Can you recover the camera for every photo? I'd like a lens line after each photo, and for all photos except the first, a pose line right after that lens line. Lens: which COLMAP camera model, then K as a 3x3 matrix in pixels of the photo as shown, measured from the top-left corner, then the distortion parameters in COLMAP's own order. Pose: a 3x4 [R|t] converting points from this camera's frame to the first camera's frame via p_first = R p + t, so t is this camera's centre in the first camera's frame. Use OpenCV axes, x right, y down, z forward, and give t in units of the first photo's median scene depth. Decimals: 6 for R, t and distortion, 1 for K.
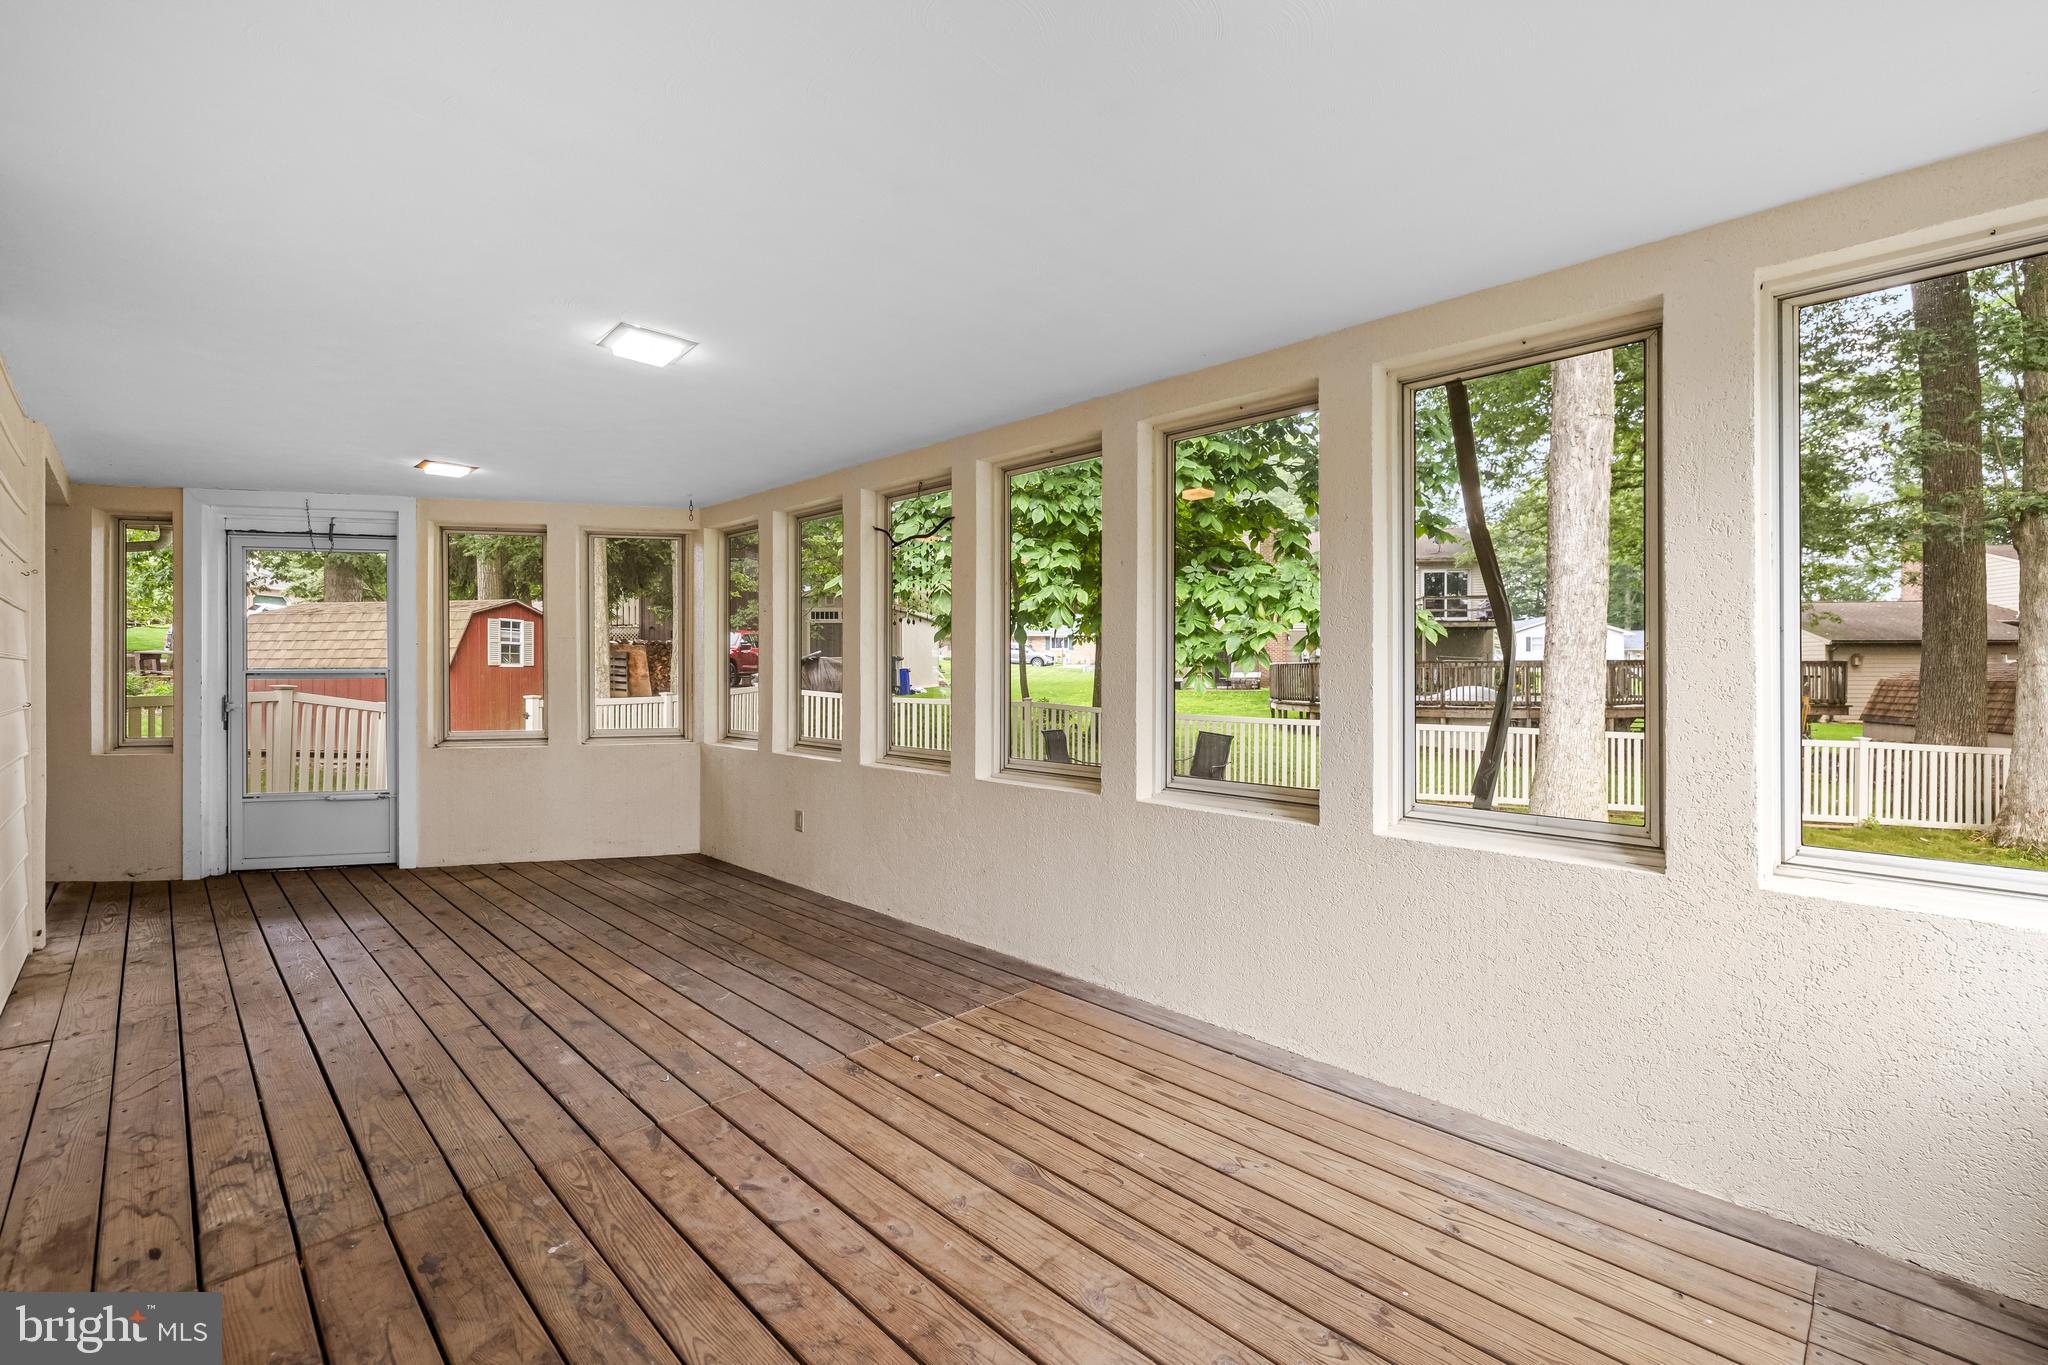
lens RADIAL K [[860.3, 0, 1013.9], [0, 860.3, 657.1], [0, 0, 1]] dist [0.001173, -0.002339]
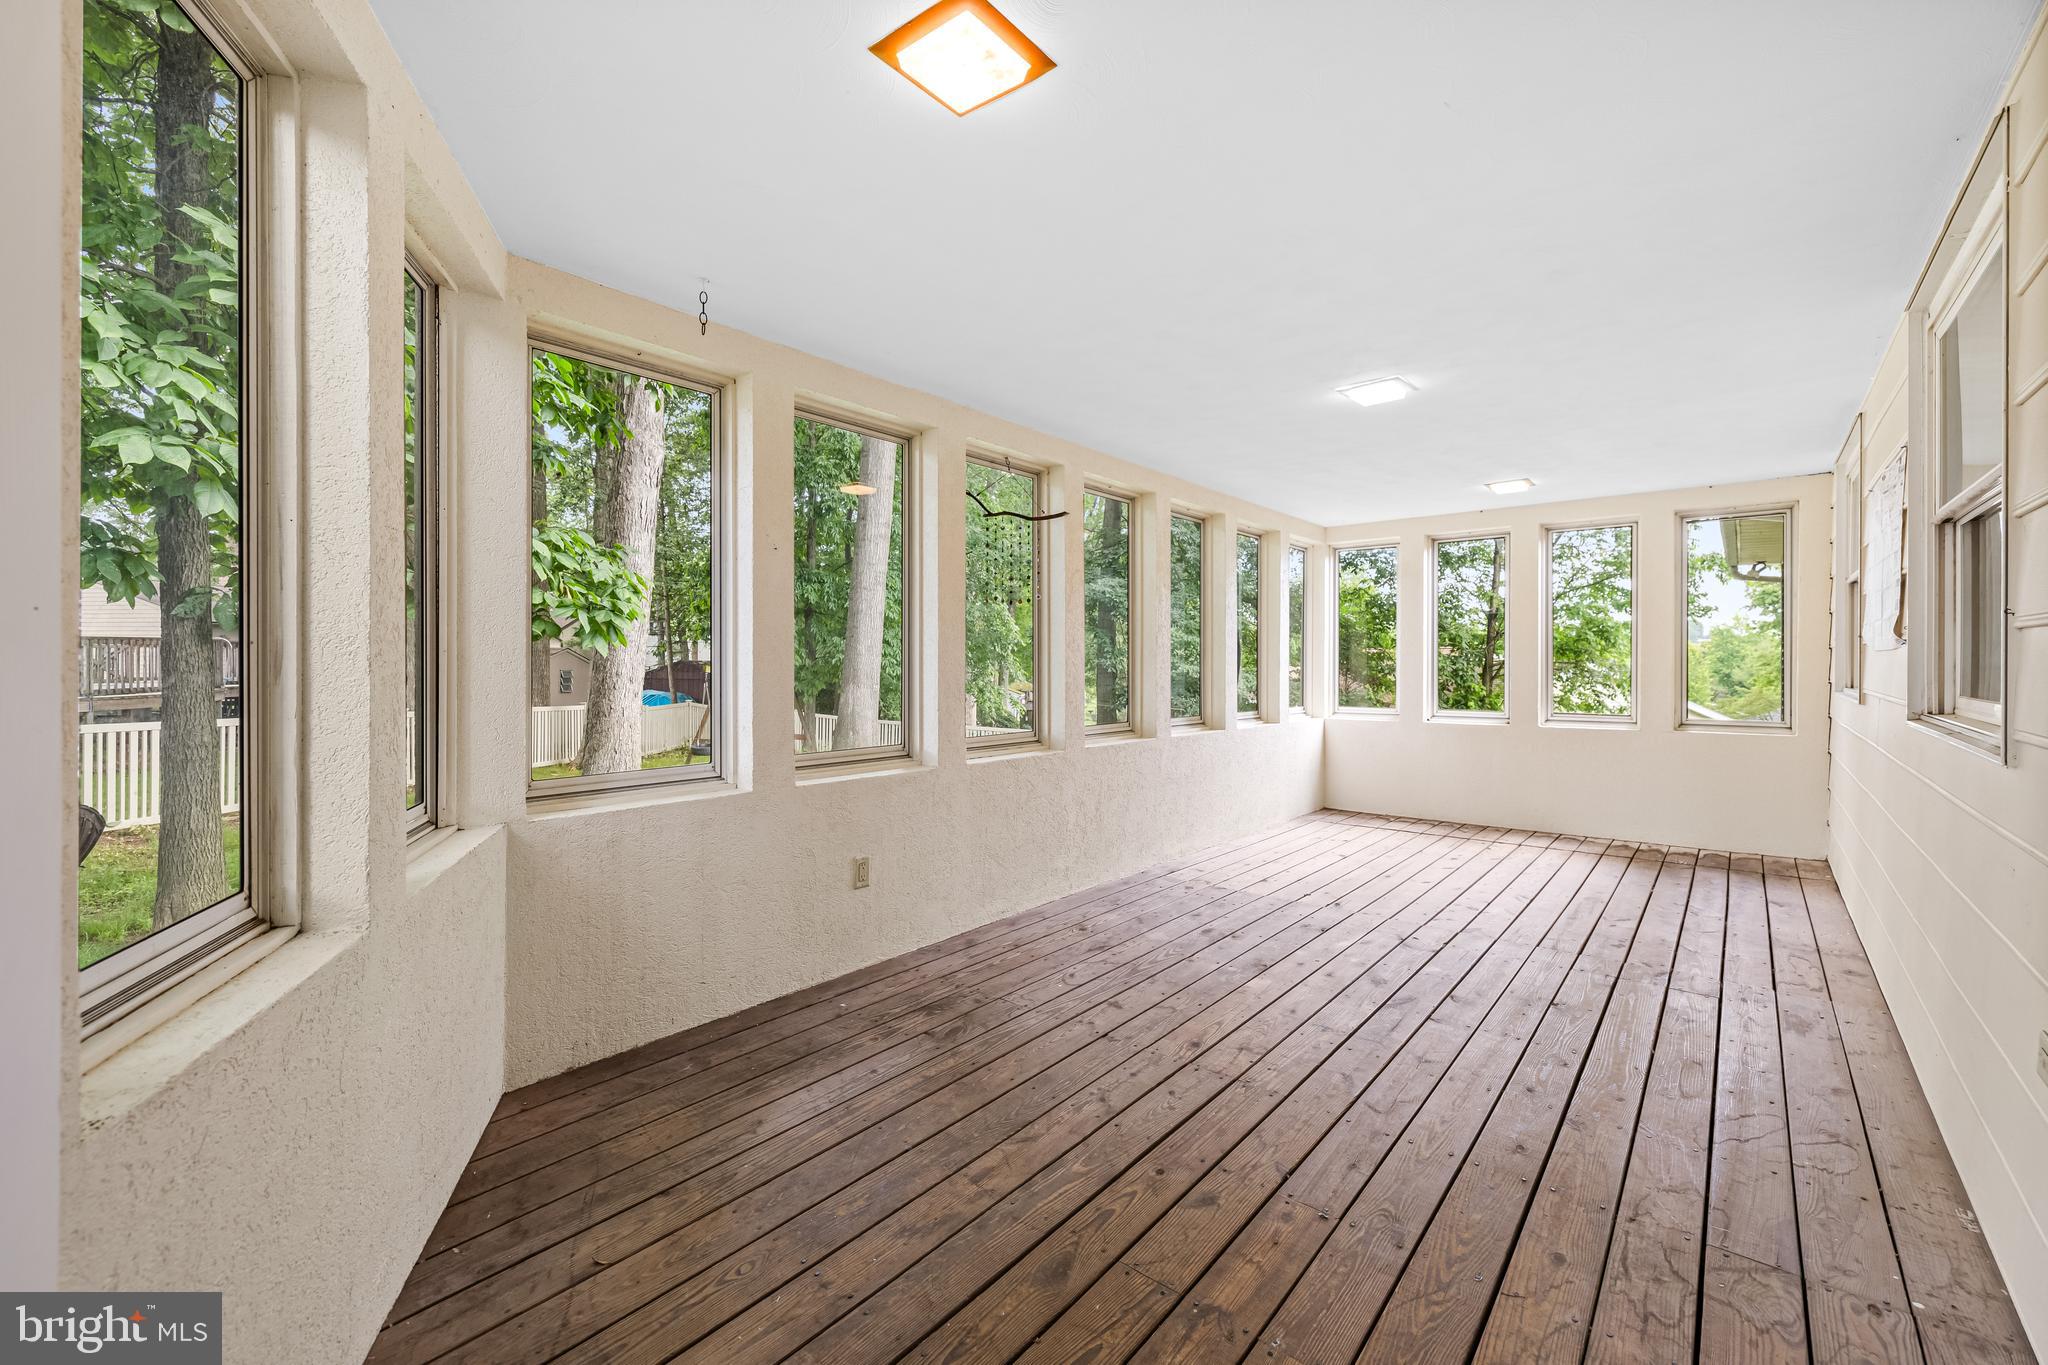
lens RADIAL K [[860.3, 0, 1013.9], [0, 860.3, 657.1], [0, 0, 1]] dist [0.001173, -0.002339]
pose [[-0.083046, -0.001657, 0.996544, -1.328760], [-0.021638, 0.999766, -0.000141, 0.024655], [-0.996311, -0.021575, -0.083062, 1.337341]]
